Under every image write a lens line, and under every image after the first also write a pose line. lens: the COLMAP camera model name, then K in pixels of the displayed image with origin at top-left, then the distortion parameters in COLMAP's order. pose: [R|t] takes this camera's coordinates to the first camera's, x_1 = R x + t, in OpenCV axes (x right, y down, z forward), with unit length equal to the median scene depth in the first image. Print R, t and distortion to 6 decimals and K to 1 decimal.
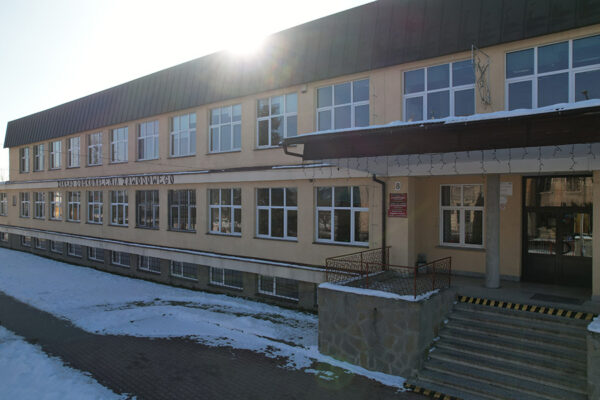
lens RADIAL K [[435.2, 0, 300.0], [0, 435.2, 200.0], [0, 0, 1]] dist [-0.041060, 0.070386]
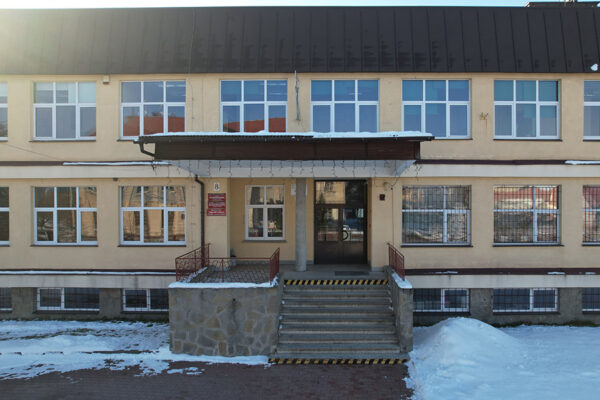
lens RADIAL K [[435.2, 0, 300.0], [0, 435.2, 200.0], [0, 0, 1]] dist [-0.041060, 0.070386]
pose [[0.800275, -0.007805, 0.599582, -0.293981], [0.006723, 0.999969, 0.004043, -0.002115], [-0.599595, 0.000795, 0.800303, 0.023248]]
